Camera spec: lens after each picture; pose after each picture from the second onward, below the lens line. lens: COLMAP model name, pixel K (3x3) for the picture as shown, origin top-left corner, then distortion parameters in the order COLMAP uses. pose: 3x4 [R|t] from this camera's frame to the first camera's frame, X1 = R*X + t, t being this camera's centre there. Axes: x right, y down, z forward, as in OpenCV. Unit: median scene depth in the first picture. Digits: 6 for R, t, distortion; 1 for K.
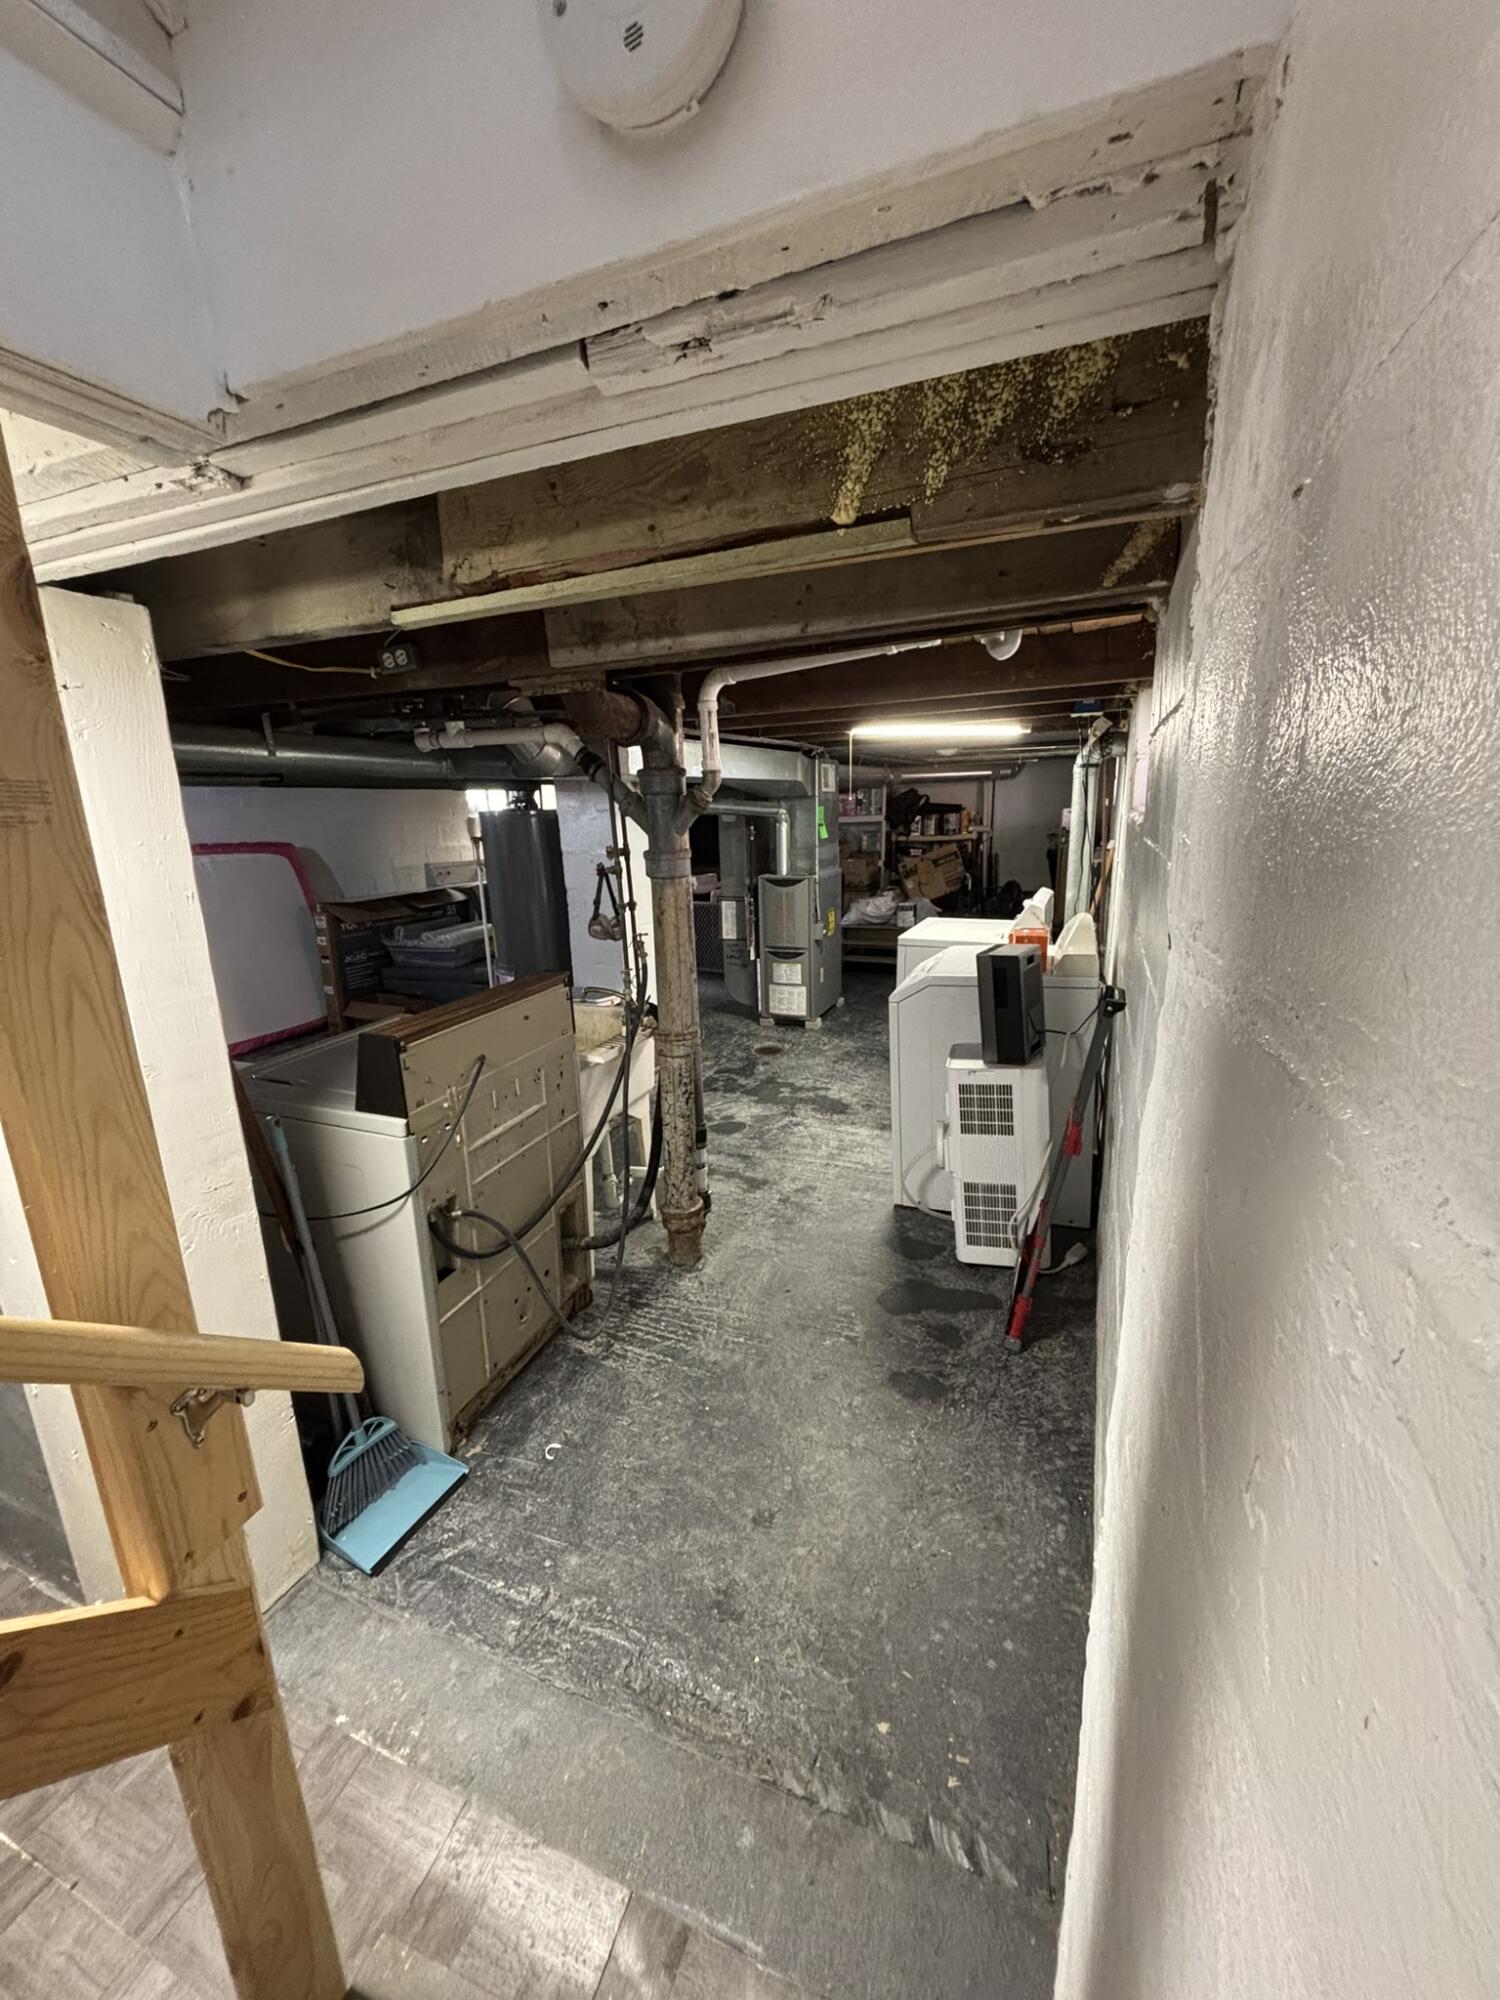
lens RADIAL K [[801.7, 0, 749.2], [0, 801.7, 993.9], [0, 0, 1]] dist [0.009306, -0.004606]
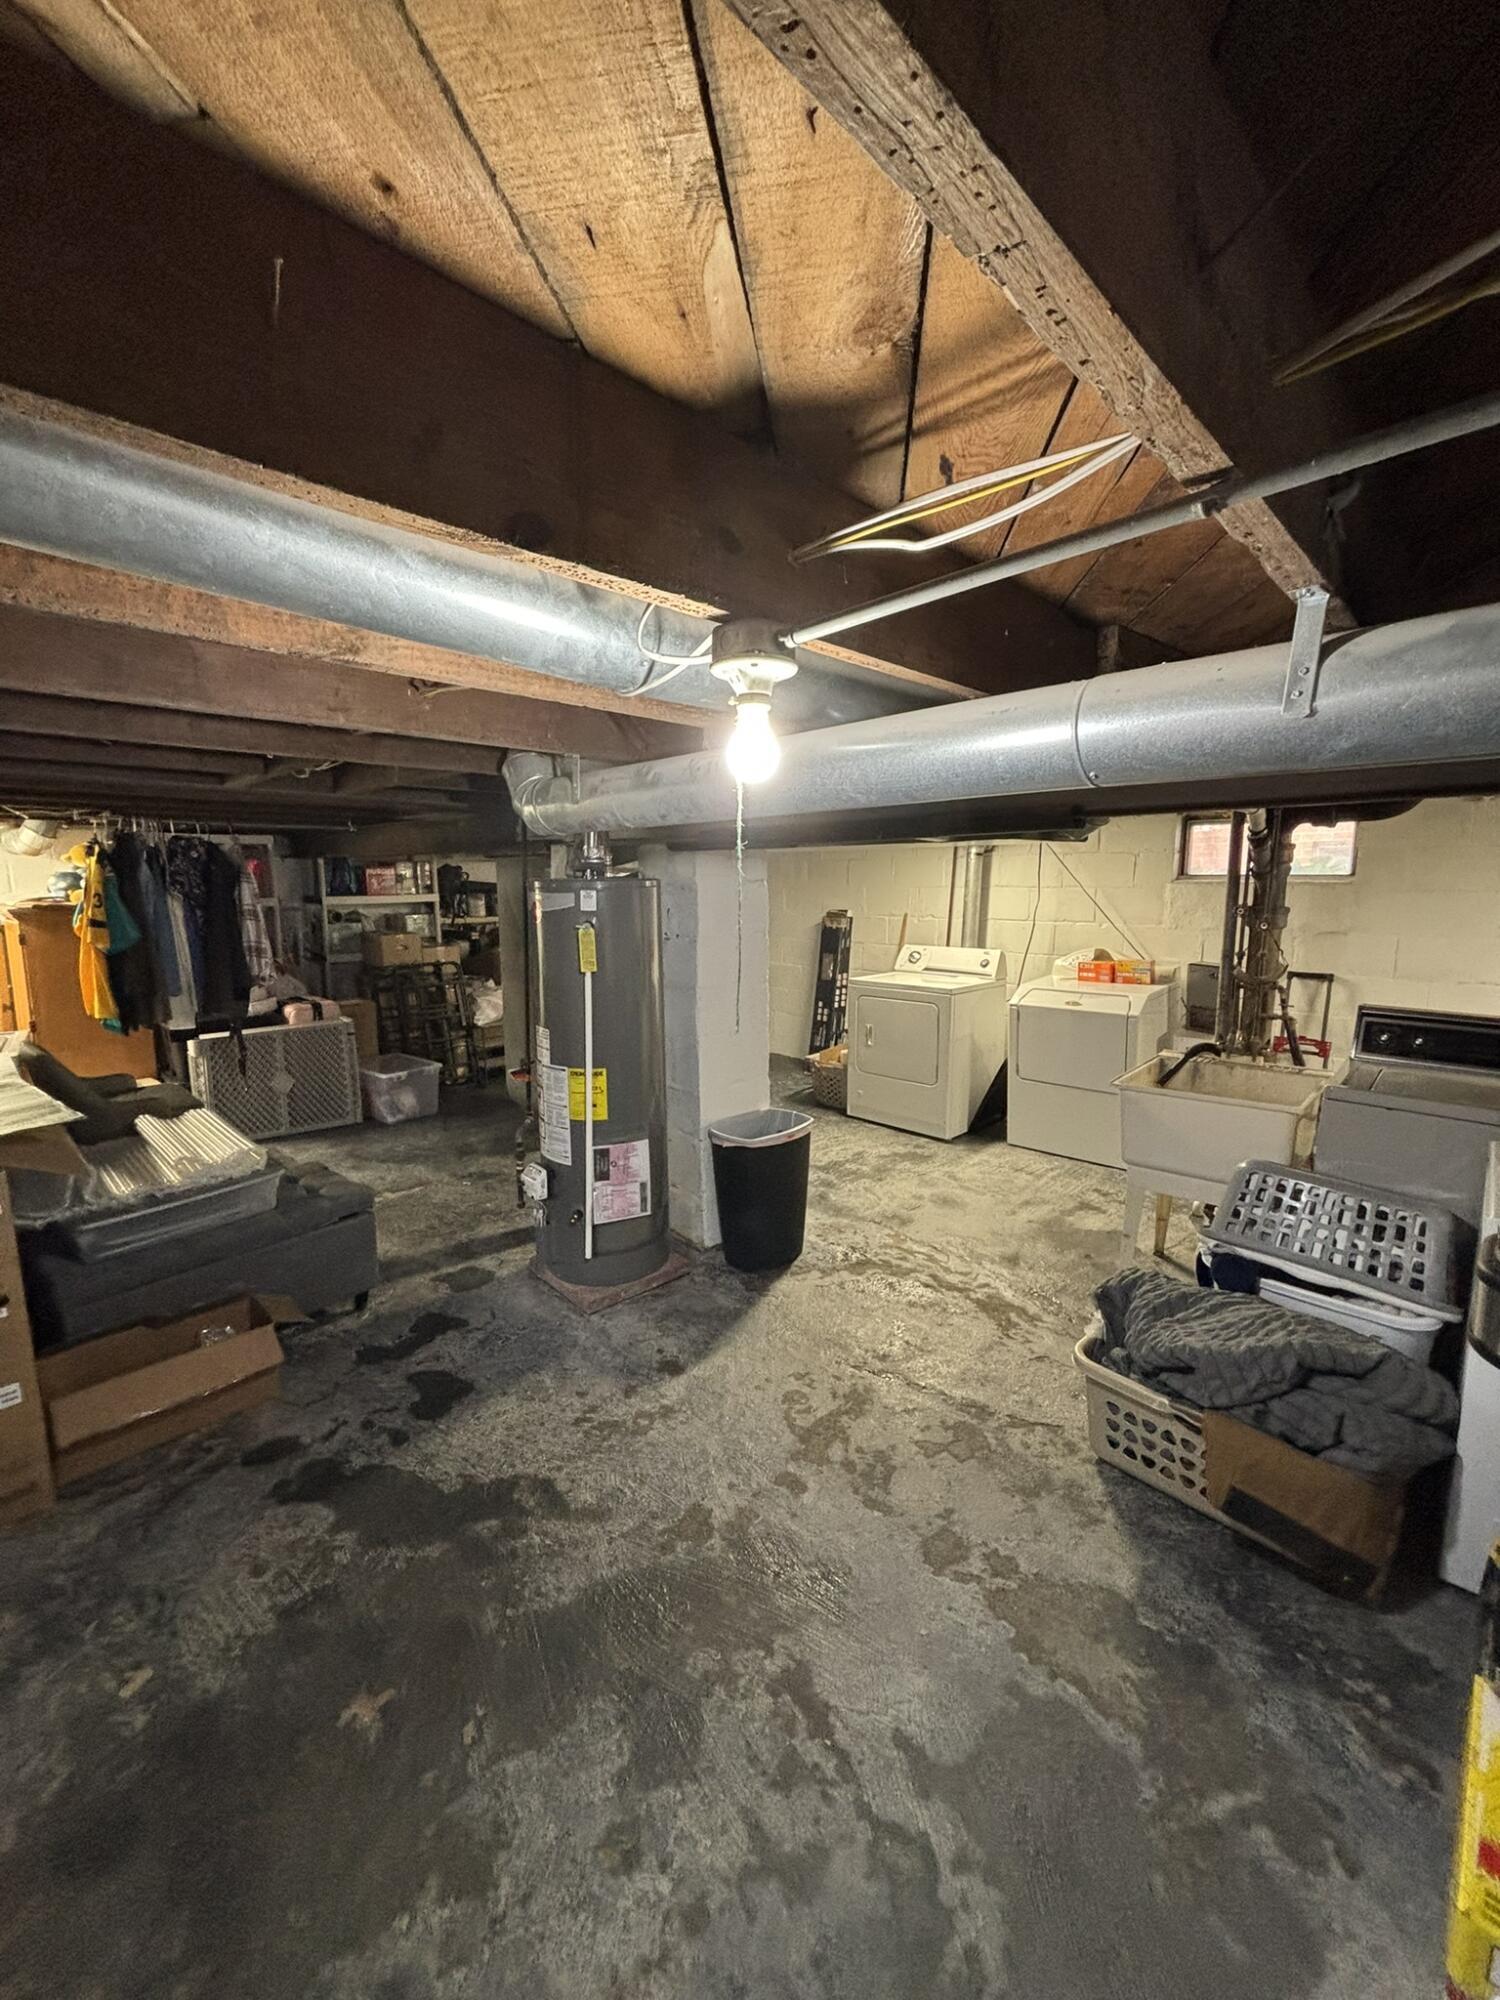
lens RADIAL K [[801.7, 0, 749.2], [0, 801.7, 993.9], [0, 0, 1]] dist [0.009306, -0.004606]
pose [[0.373933, -0.110528, 0.920846, -0.871521], [0.214230, 0.976317, 0.030193, -0.137153], [-0.902375, 0.185982, 0.388755, 0.715077]]
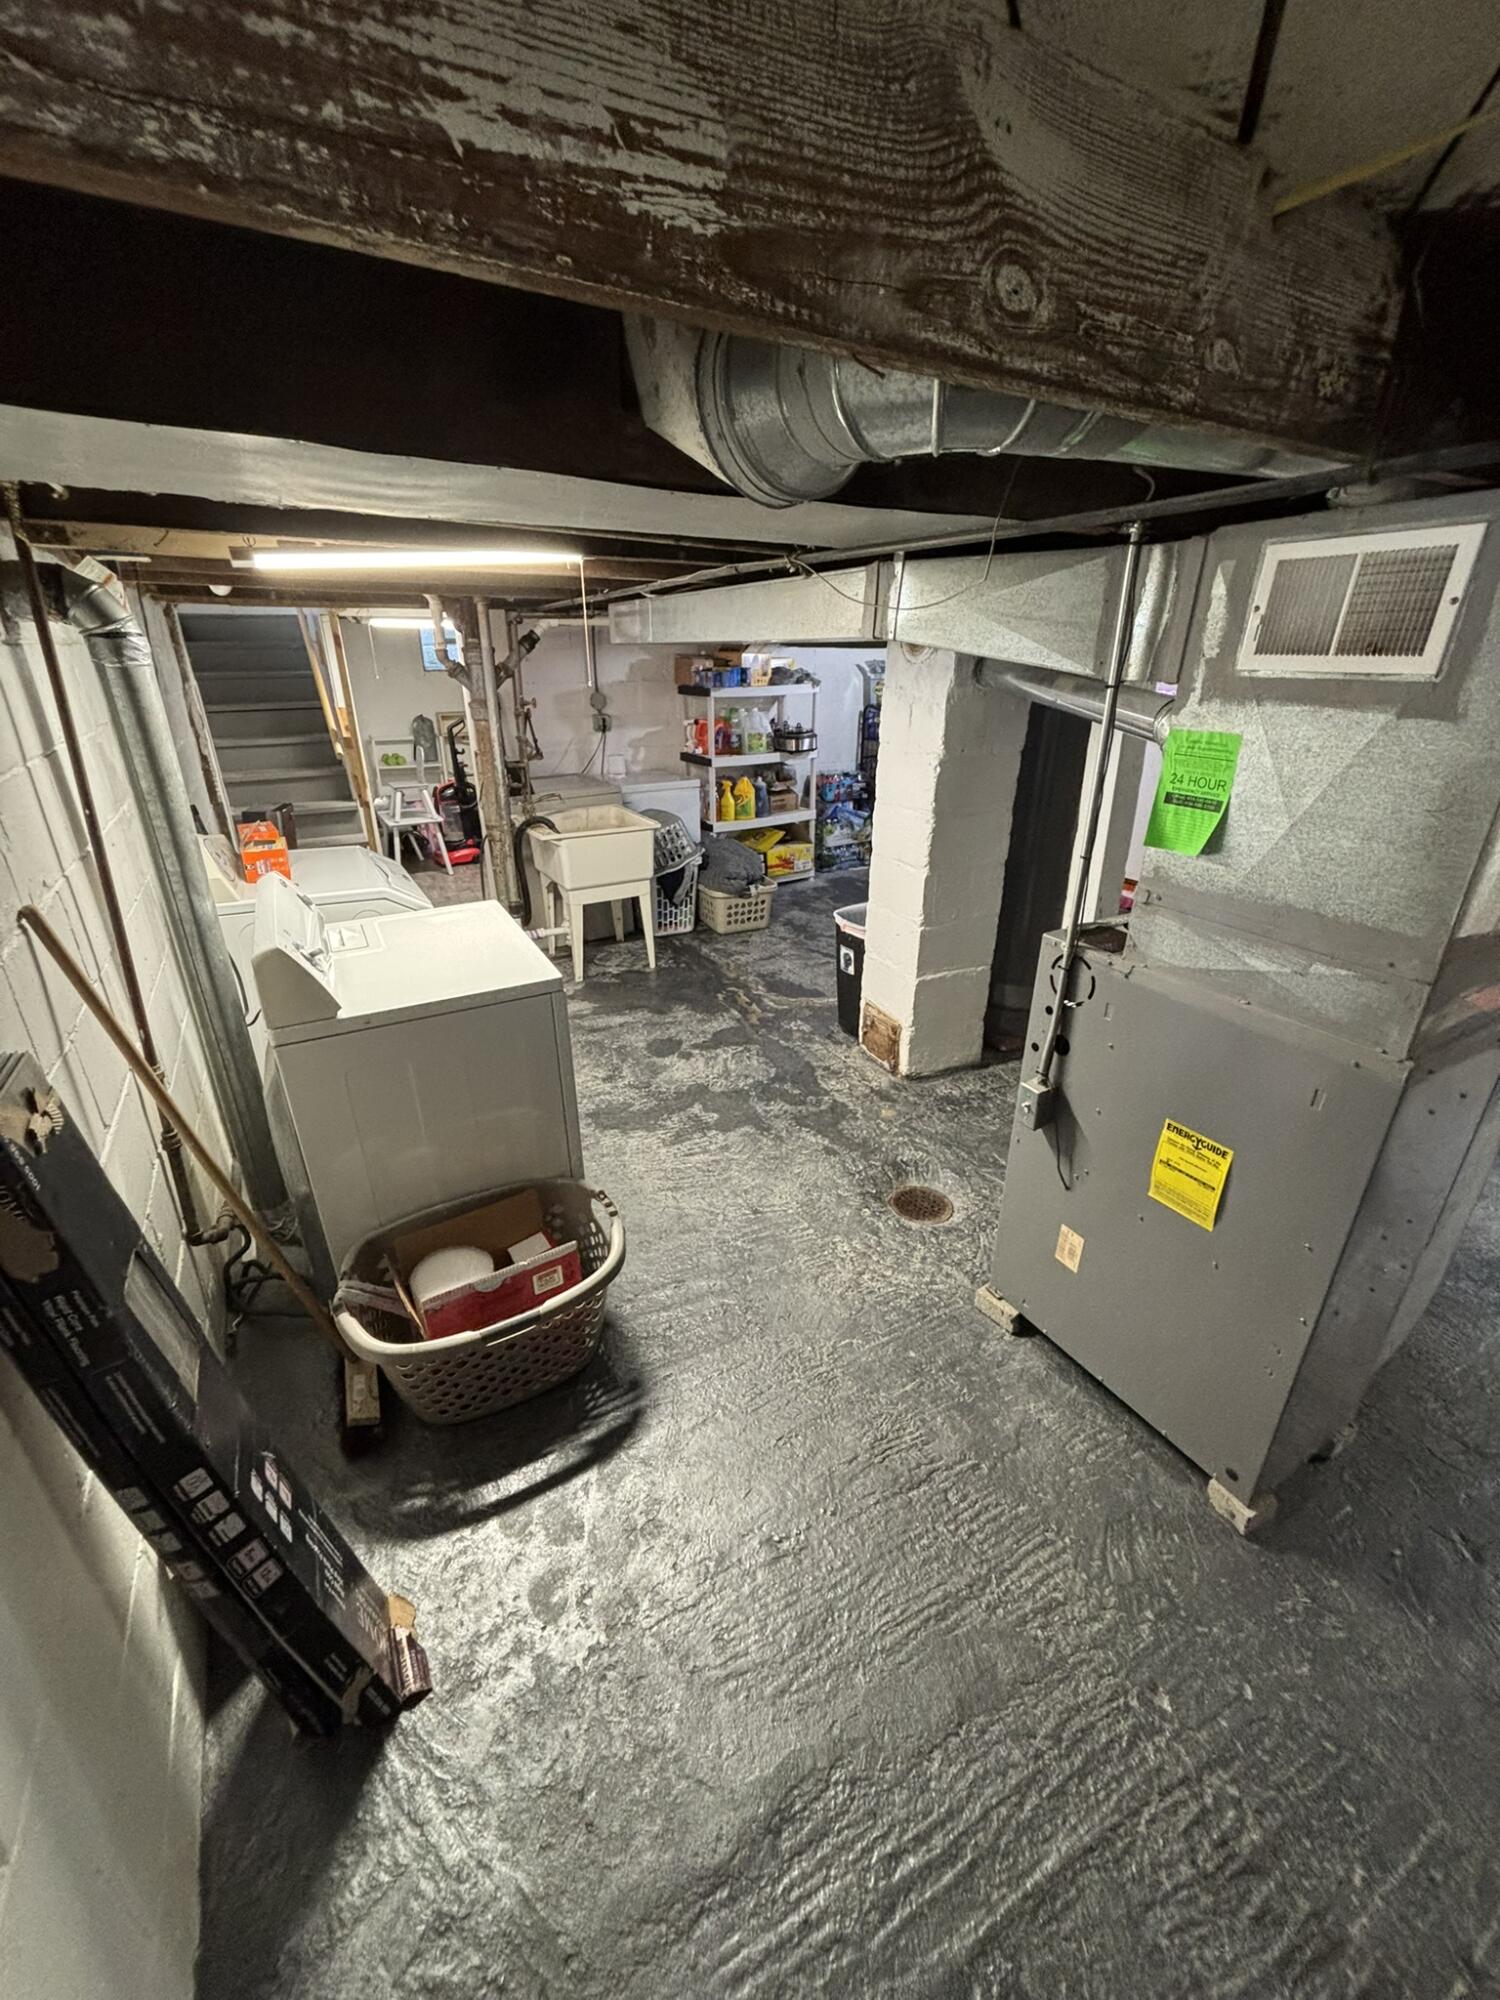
lens RADIAL K [[801.7, 0, 749.2], [0, 801.7, 993.9], [0, 0, 1]] dist [0.009306, -0.004606]
pose [[-0.614906, 0.334053, -0.714352, 0.489352], [-0.173278, 0.826476, 0.535641, -0.348496], [0.769328, 0.453151, -0.450321, 1.312079]]
